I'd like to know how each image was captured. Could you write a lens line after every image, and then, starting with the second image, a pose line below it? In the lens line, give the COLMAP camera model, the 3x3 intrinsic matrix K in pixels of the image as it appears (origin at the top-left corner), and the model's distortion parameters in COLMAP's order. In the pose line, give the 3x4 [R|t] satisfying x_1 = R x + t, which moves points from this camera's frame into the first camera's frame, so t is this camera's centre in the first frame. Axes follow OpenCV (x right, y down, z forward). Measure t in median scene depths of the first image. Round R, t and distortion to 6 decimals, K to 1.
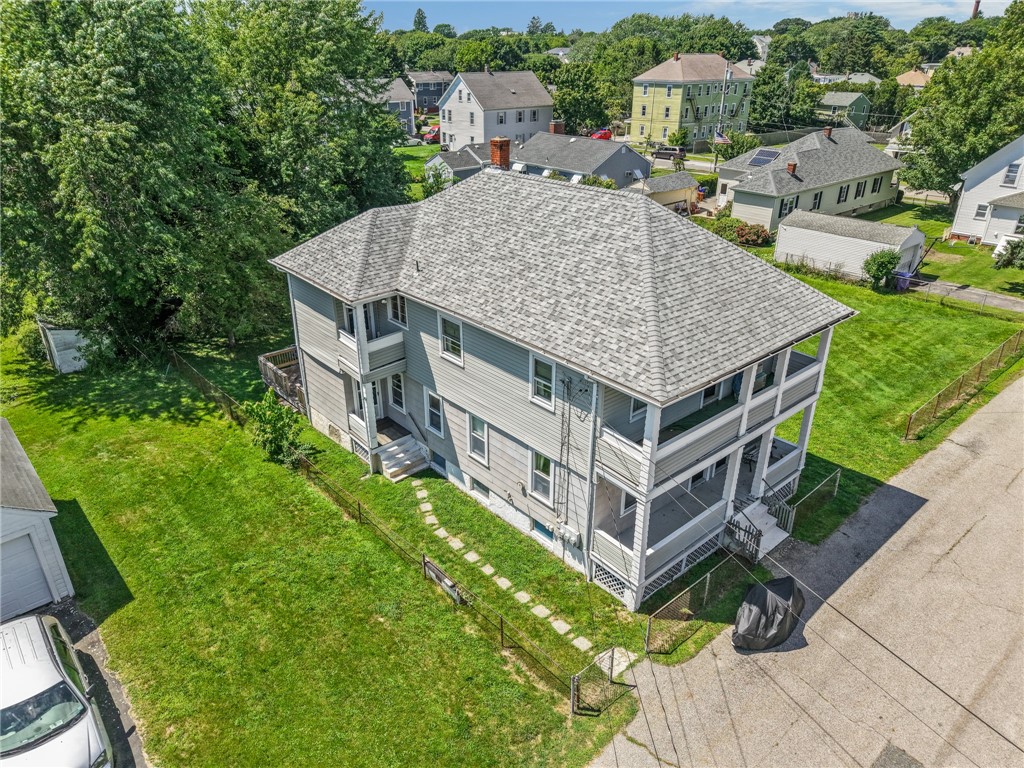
lens RADIAL K [[691.3, 0, 516.5], [0, 691.3, 383.2], [0, 0, 1]] dist [0.002731, 0.001360]
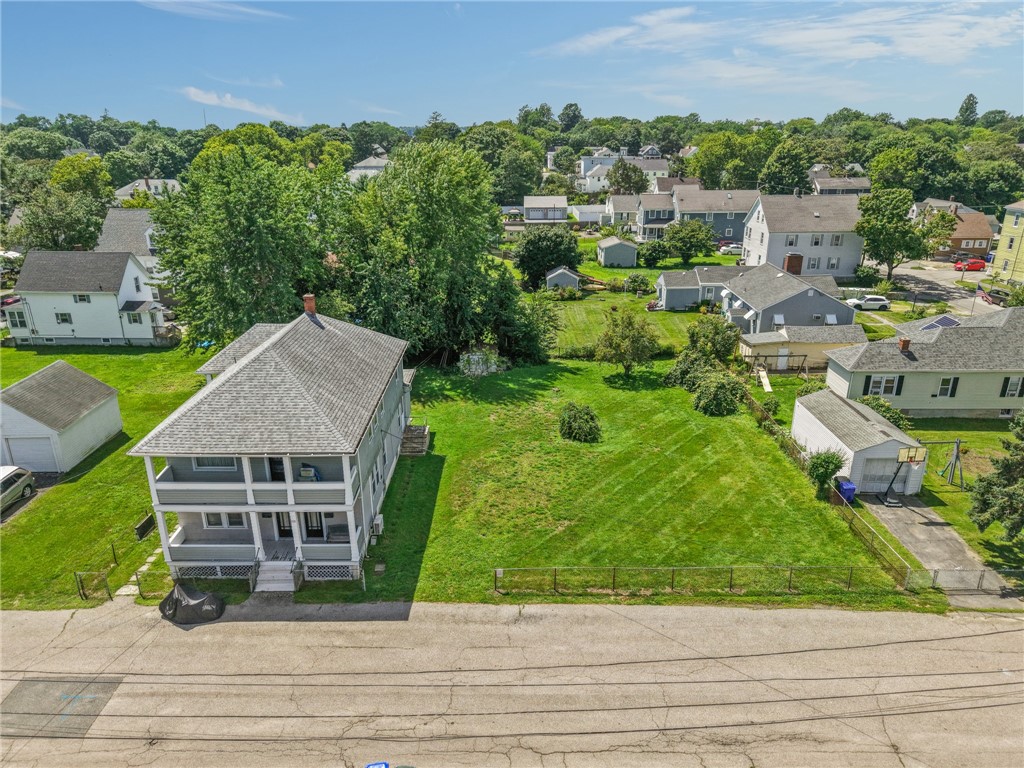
lens RADIAL K [[694.2, 0, 512.0], [0, 694.2, 384.0], [0, 0, 1]] dist [0.004263, 0.000413]
pose [[0.751157, 0.221283, -0.621930, 1.222933], [-0.282378, 0.959303, 0.000269, -0.256386], [0.596679, 0.175417, 0.783073, 0.048995]]
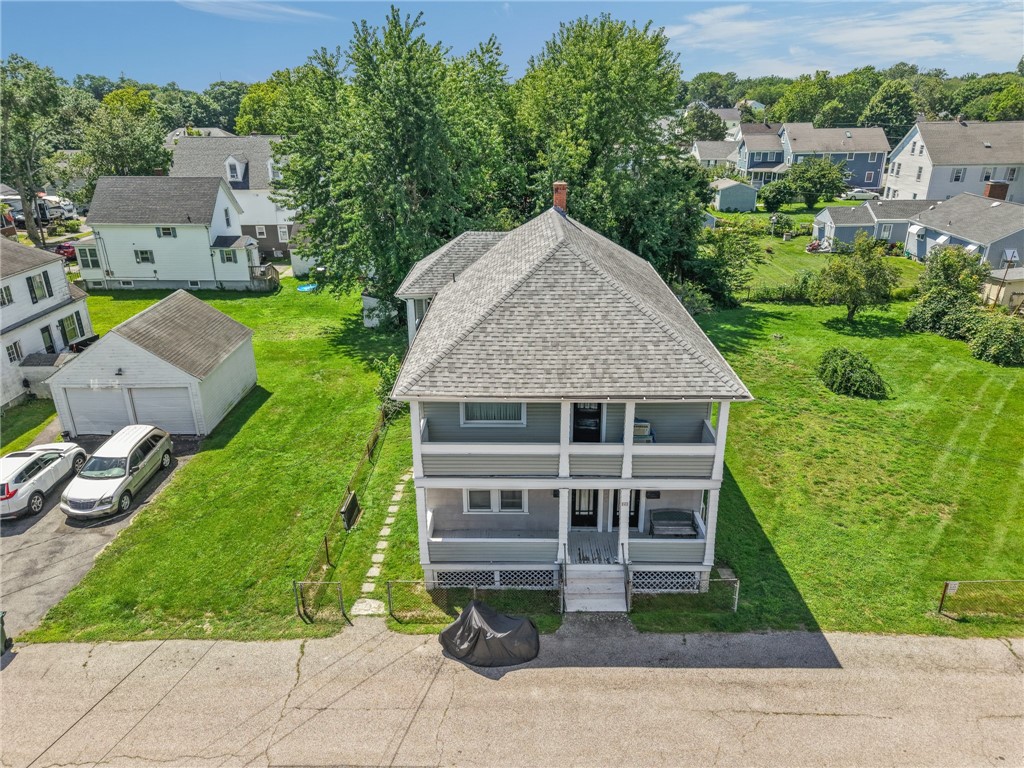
lens RADIAL K [[703.2, 0, 511.2], [0, 703.2, 377.6], [0, 0, 1]] dist [0.009676, -0.003620]
pose [[0.738642, 0.237338, -0.630935, 0.638584], [-0.281656, 0.959014, 0.031013, -0.054633], [0.612436, 0.154799, 0.775216, 0.094349]]
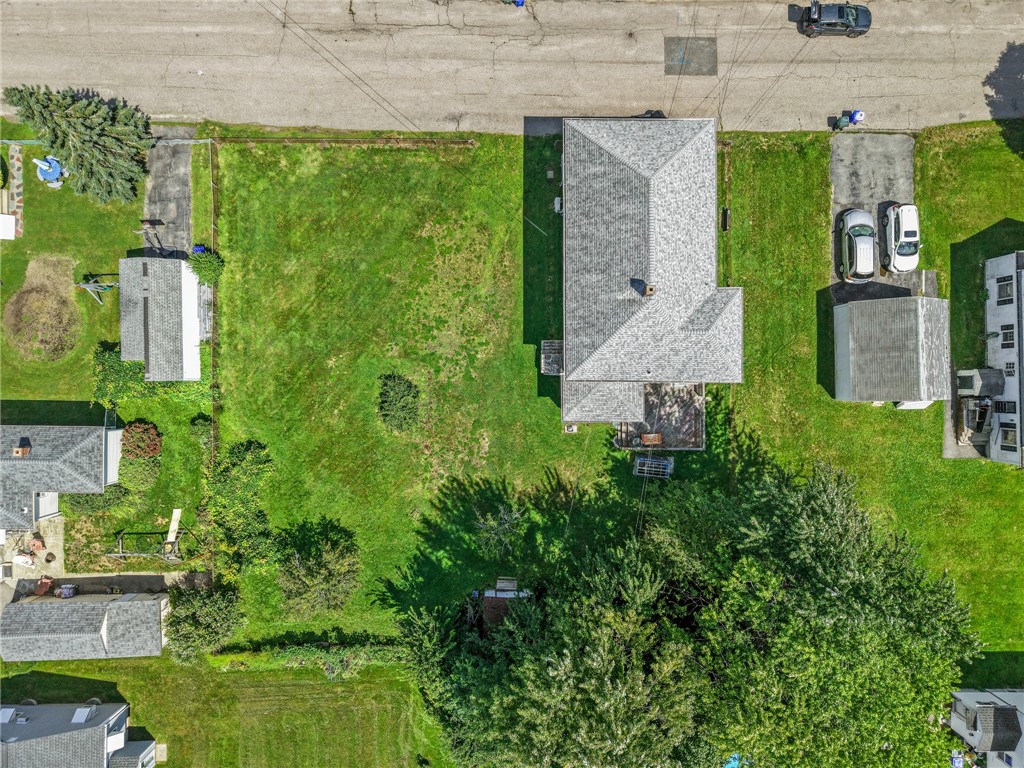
lens RADIAL K [[691.3, 0, 516.5], [0, 691.3, 383.2], [0, 0, 1]] dist [0.002731, 0.001360]
pose [[-0.752044, -0.658765, -0.021398, 0.095565], [0.263321, -0.330051, 0.906492, -1.772175], [-0.604228, 0.676088, 0.421680, 0.577885]]
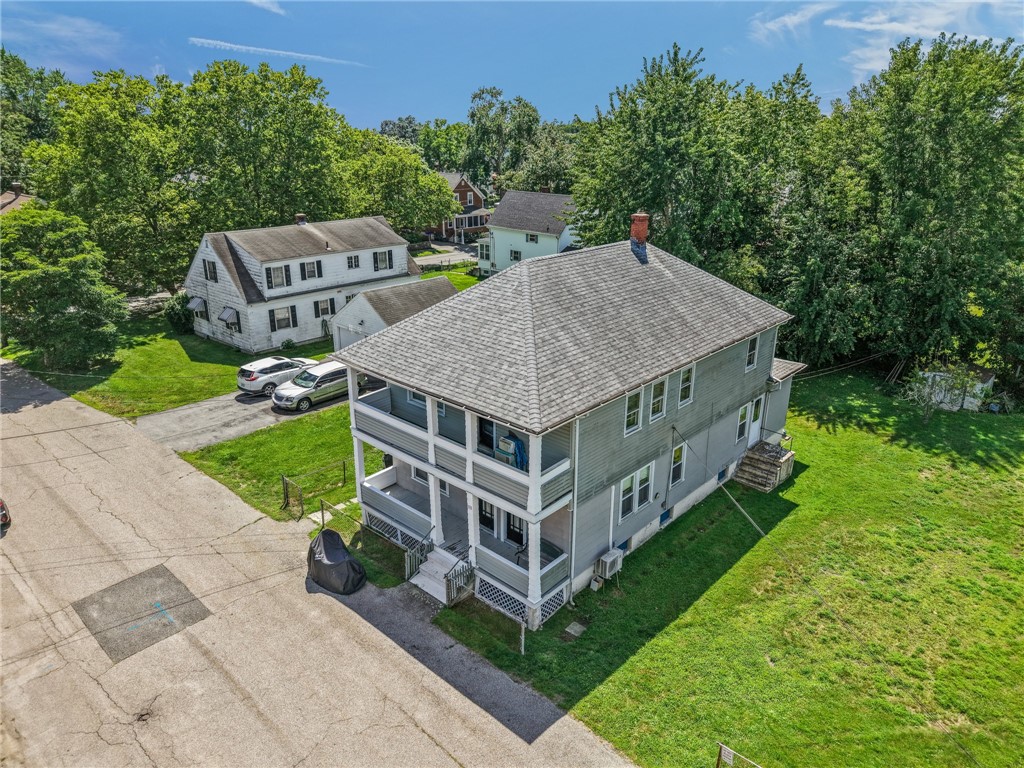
lens RADIAL K [[688.0, 0, 512.6], [0, 688.0, 379.7], [0, 0, 1]] dist [0.024867, -0.017888]
pose [[0.098421, 0.329162, -0.939130, 0.977370], [-0.436743, 0.862259, 0.256449, -0.282673], [0.894186, 0.384918, 0.228624, 0.582740]]
